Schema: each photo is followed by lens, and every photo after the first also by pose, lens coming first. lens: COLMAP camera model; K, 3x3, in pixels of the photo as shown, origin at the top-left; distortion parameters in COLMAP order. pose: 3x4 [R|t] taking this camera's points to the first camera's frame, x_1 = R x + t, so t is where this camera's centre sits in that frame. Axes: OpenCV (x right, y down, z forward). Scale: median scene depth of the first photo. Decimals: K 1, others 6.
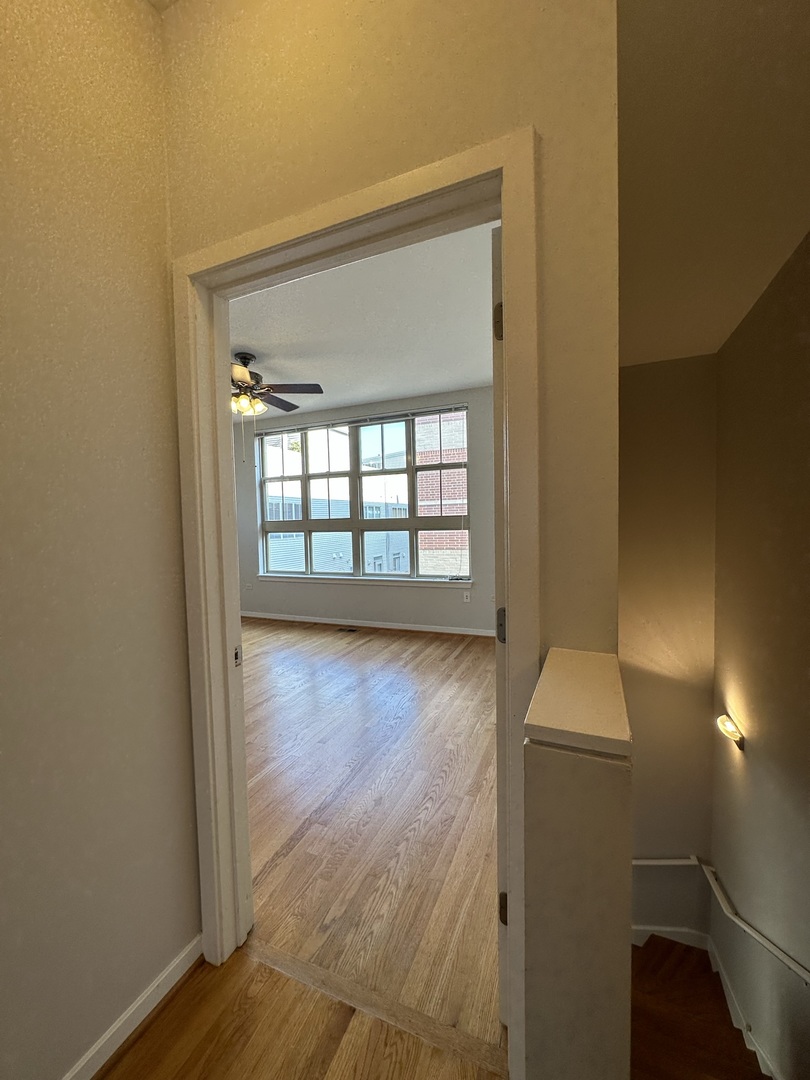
lens RADIAL K [[429.8, 0, 405.1], [0, 429.8, 540.7], [0, 0, 1]] dist [-0.001884, 0.000267]
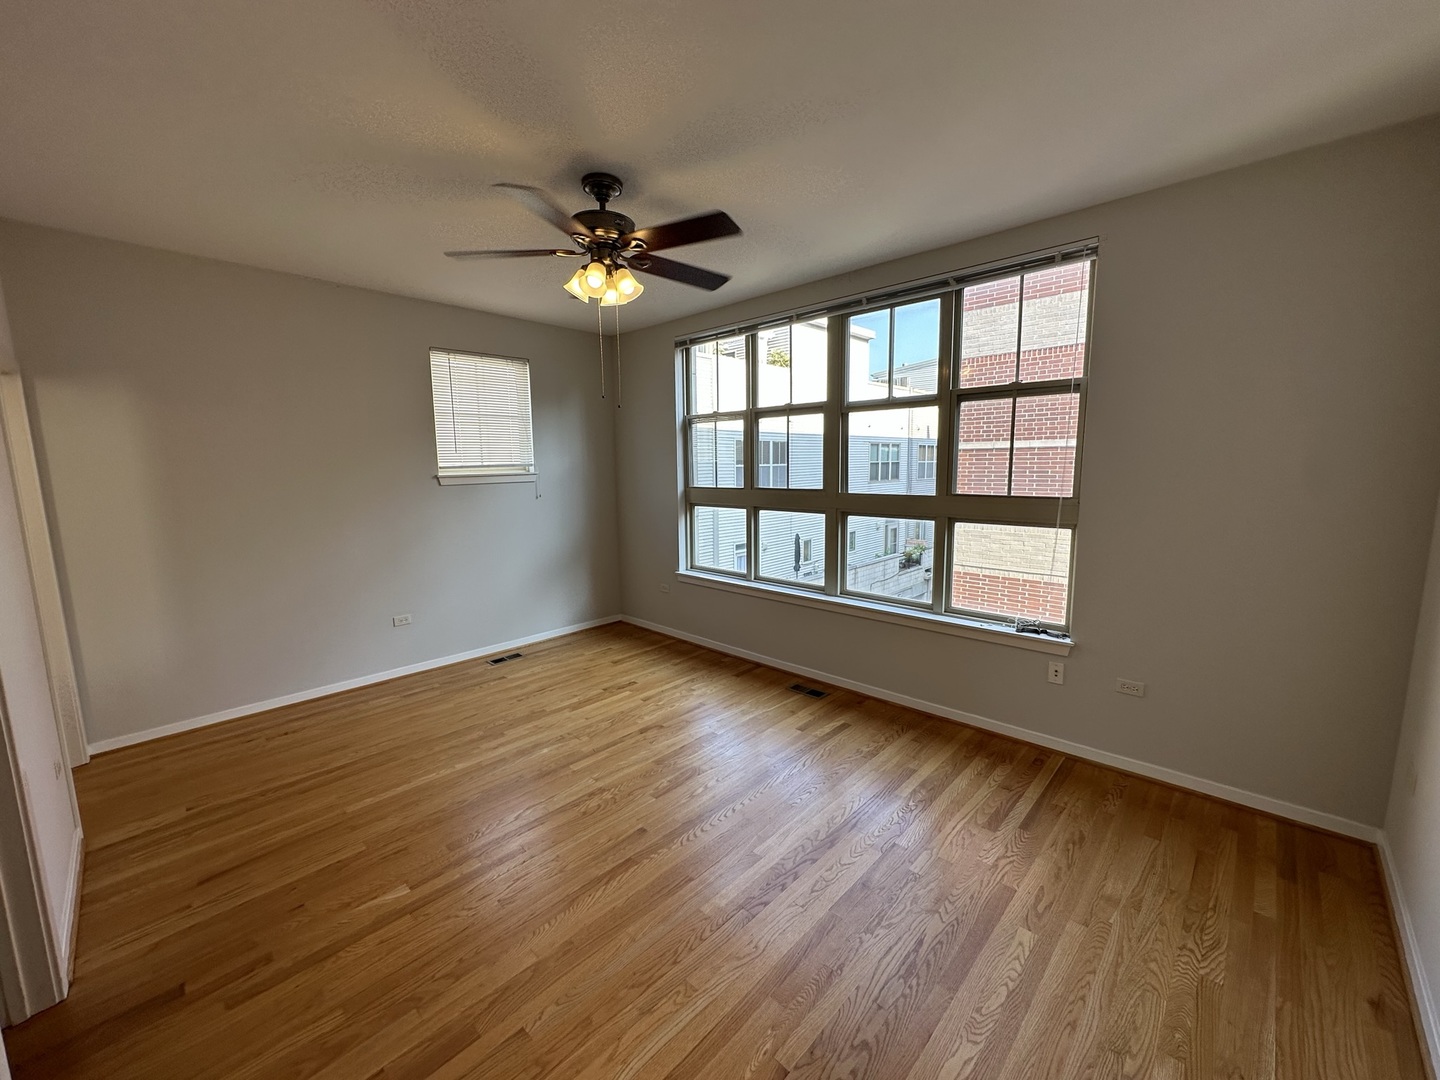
lens RADIAL K [[572.6, 0, 721.7], [0, 572.6, 541.9], [0, 0, 1]] dist [-0.001625, -0.000095]
pose [[0.935739, 0.060464, -0.347472, 0.009404], [-0.026005, 0.994342, 0.102996, -0.060496], [0.351734, -0.087341, 0.932017, 0.276695]]
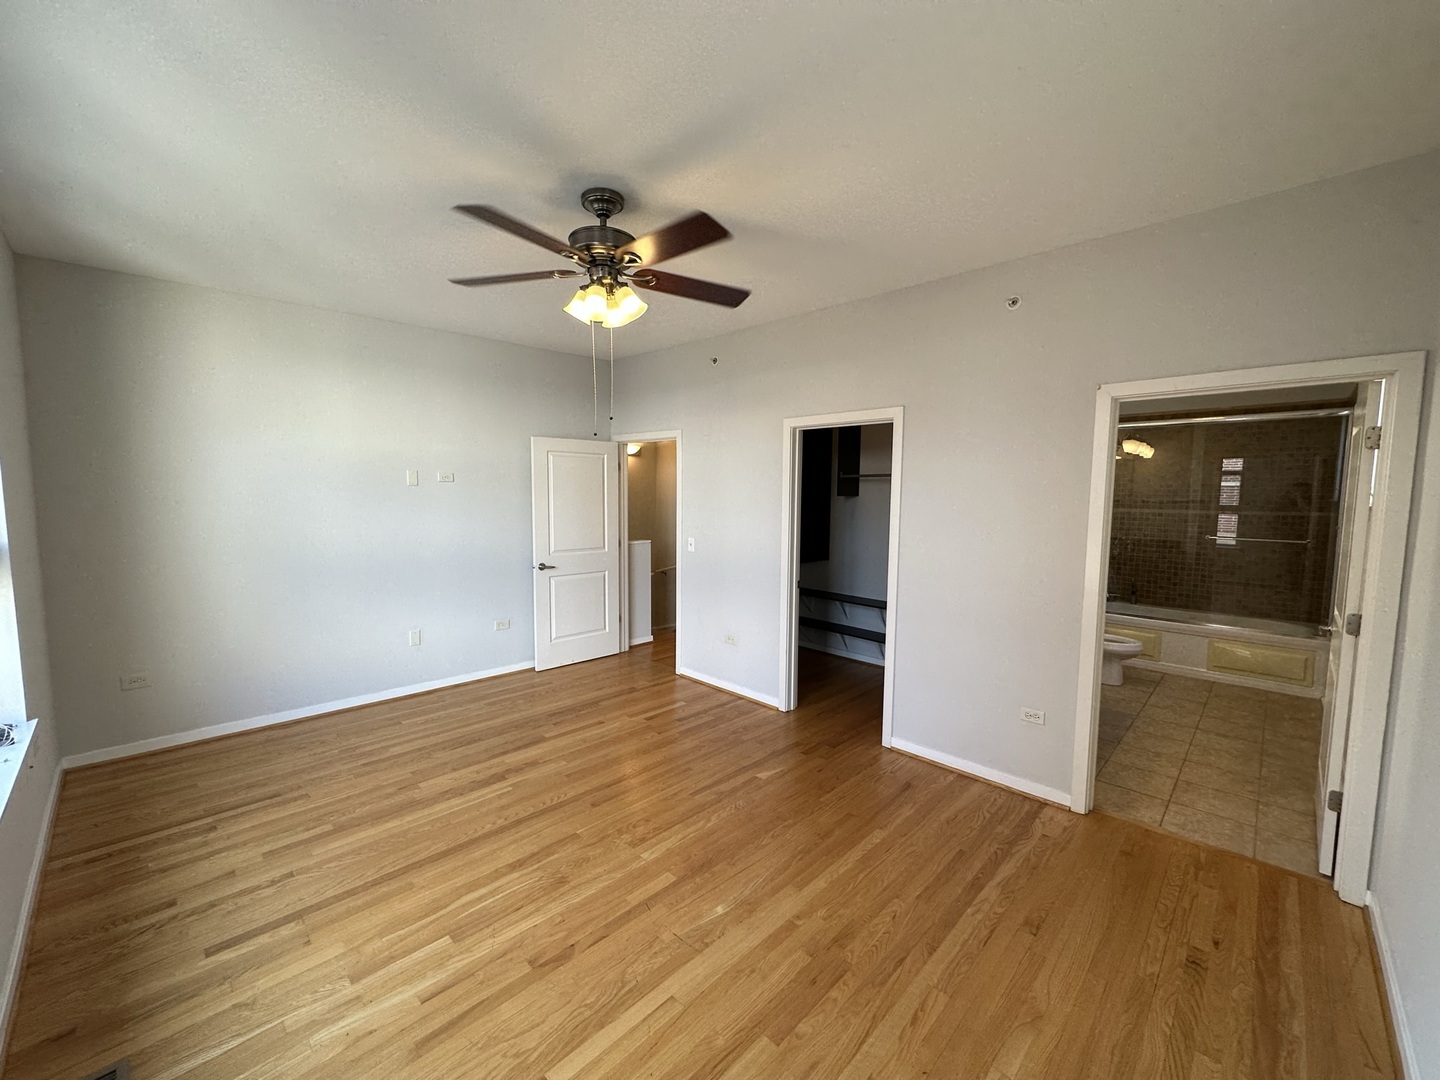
lens RADIAL K [[573.1, 0, 718.0], [0, 573.1, 540.2], [0, 0, 1]] dist [-0.001884, 0.000267]
pose [[-0.931928, -0.013747, 0.362384, -0.508761], [0.029683, 0.993037, 0.114004, -0.086183], [-0.361428, 0.117000, -0.925030, 1.110729]]
